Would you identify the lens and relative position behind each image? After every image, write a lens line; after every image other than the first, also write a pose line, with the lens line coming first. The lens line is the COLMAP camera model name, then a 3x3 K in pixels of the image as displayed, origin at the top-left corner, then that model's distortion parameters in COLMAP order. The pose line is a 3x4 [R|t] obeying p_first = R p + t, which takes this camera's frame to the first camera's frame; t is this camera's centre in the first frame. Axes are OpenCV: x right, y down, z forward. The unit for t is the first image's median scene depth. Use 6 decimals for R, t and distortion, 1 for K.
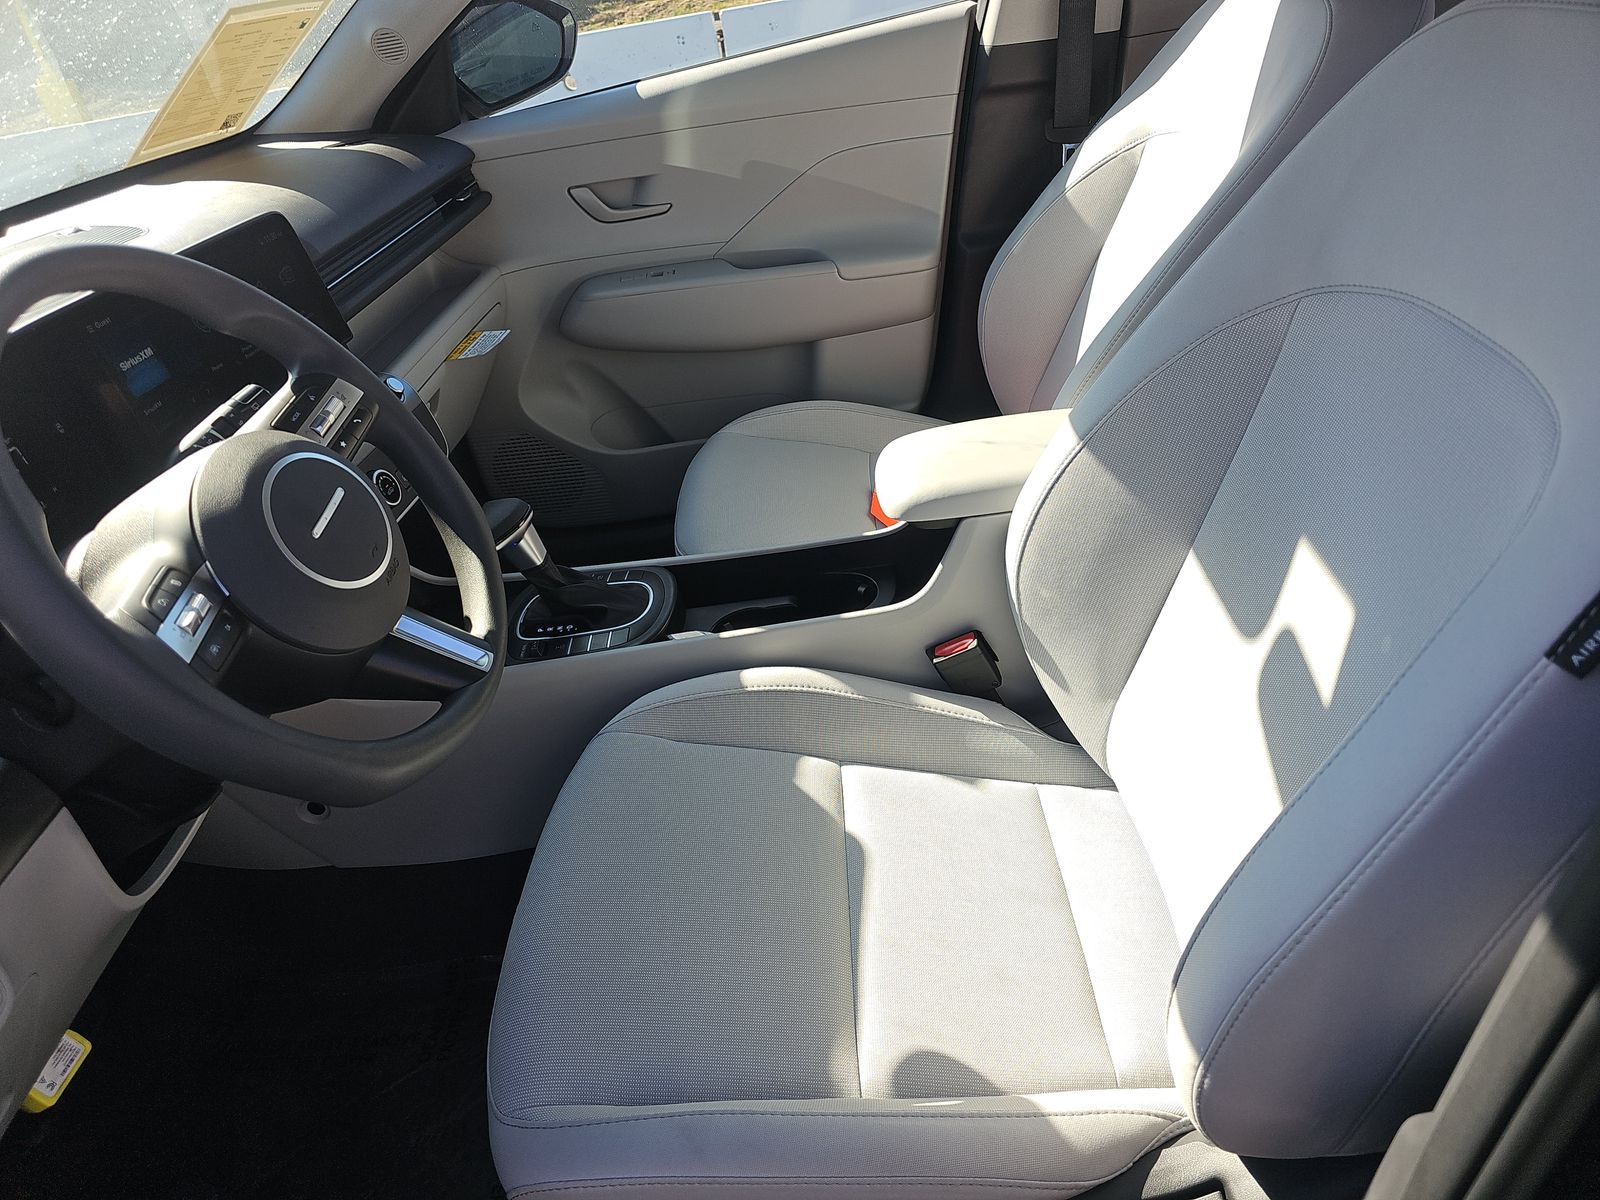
lens RADIAL K [[1056.5, 0, 800.0], [0, 1056.5, 600.0], [0, 0, 1]] dist [0.000201, -0.000359]
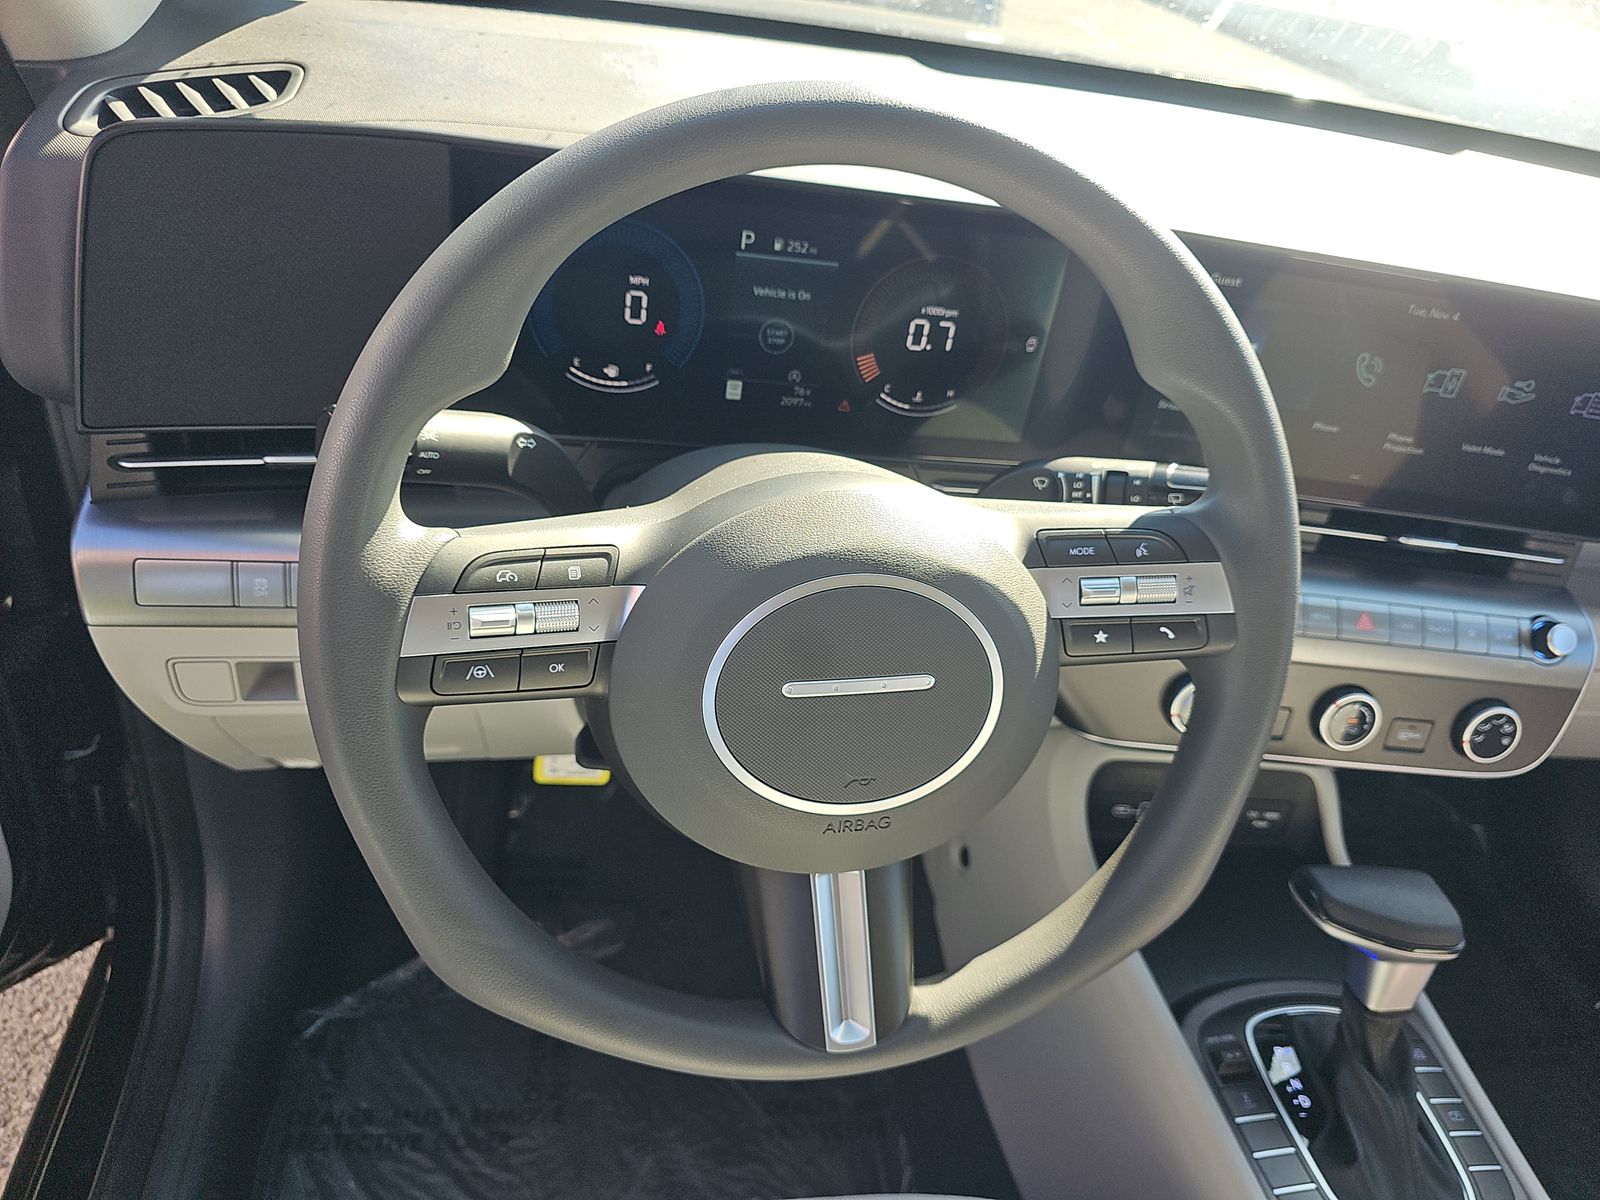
lens RADIAL K [[1091.7, 0, 822.1], [0, 1091.7, 600.3], [0, 0, 1]] dist [0.052293, -0.063150]
pose [[0.151143, 0.716977, -0.680514, -0.044996], [-0.696480, 0.565765, 0.441391, -0.201553], [0.701478, 0.407251, 0.584872, 0.349735]]
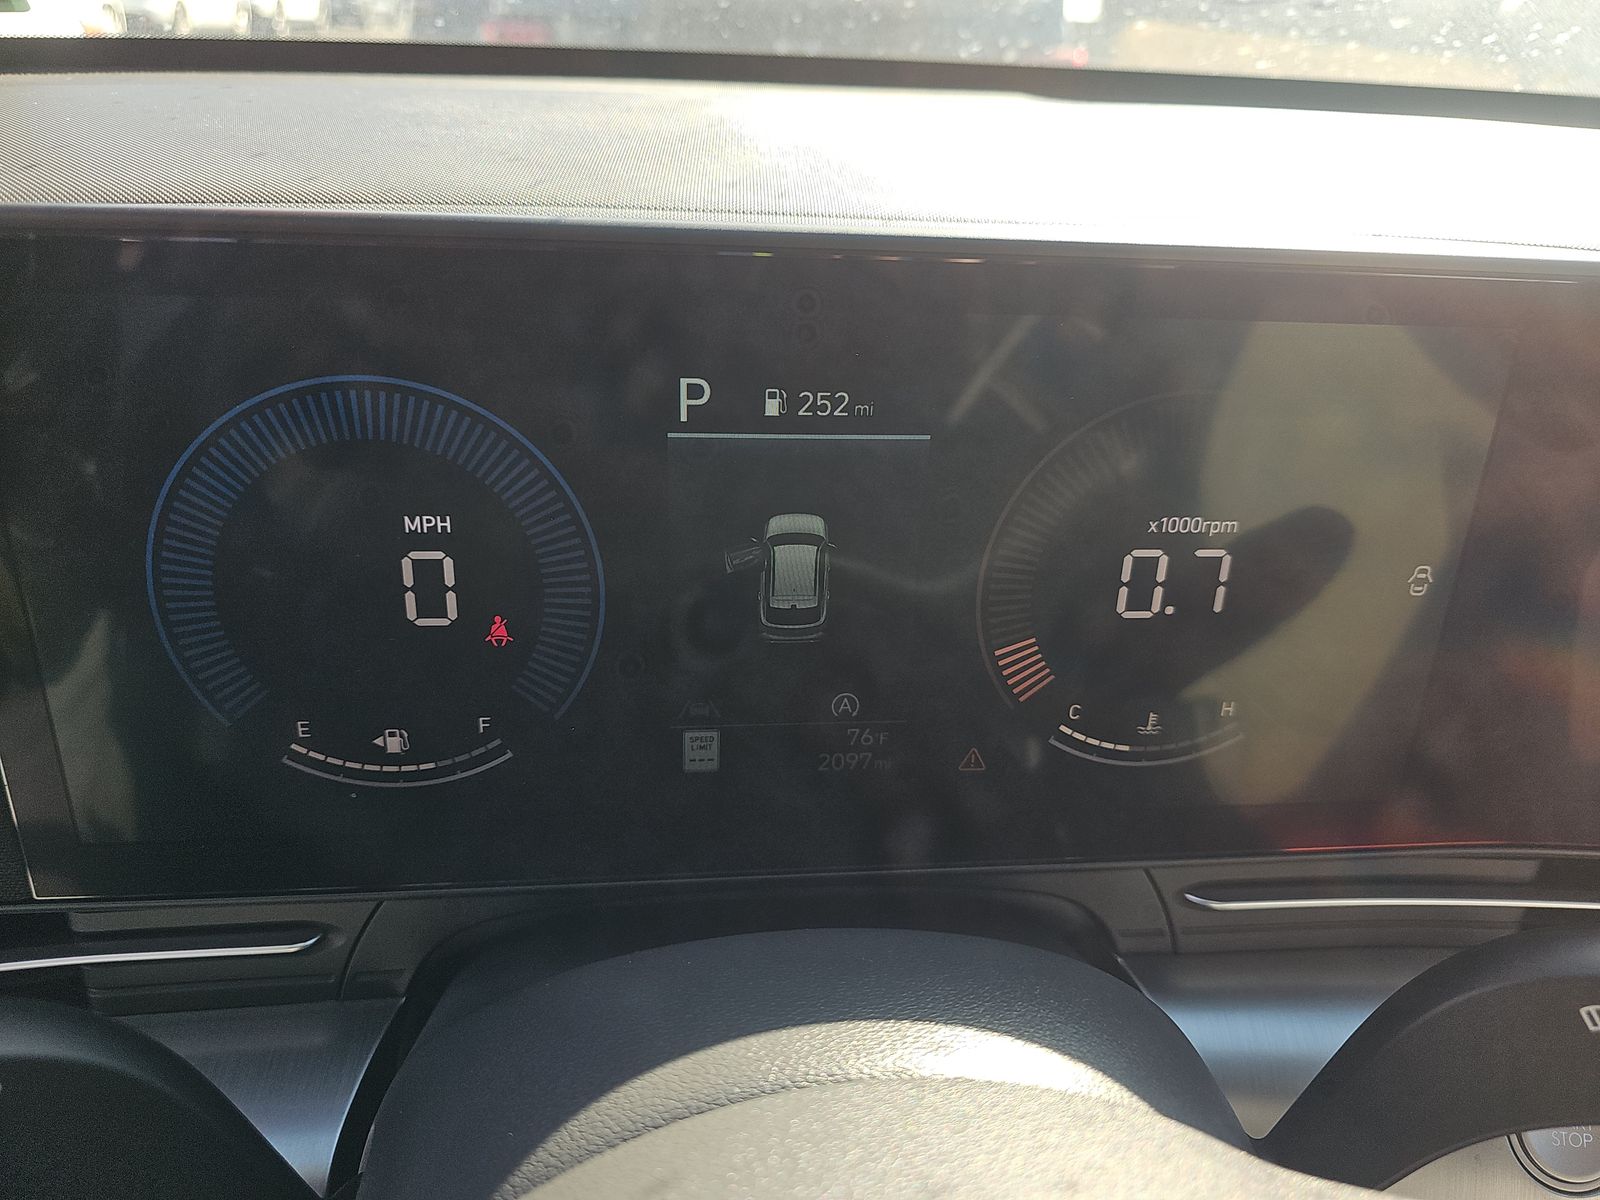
lens RADIAL K [[1086.0, 0, 800.0], [0, 1086.0, 600.0], [0, 0, 1]] dist [0.048887, -0.051218]
pose [[0.105540, 0.587105, -0.802601, -0.311398], [-0.600203, 0.681123, 0.419319, -0.123736], [0.792854, 0.437469, 0.424268, 0.490504]]
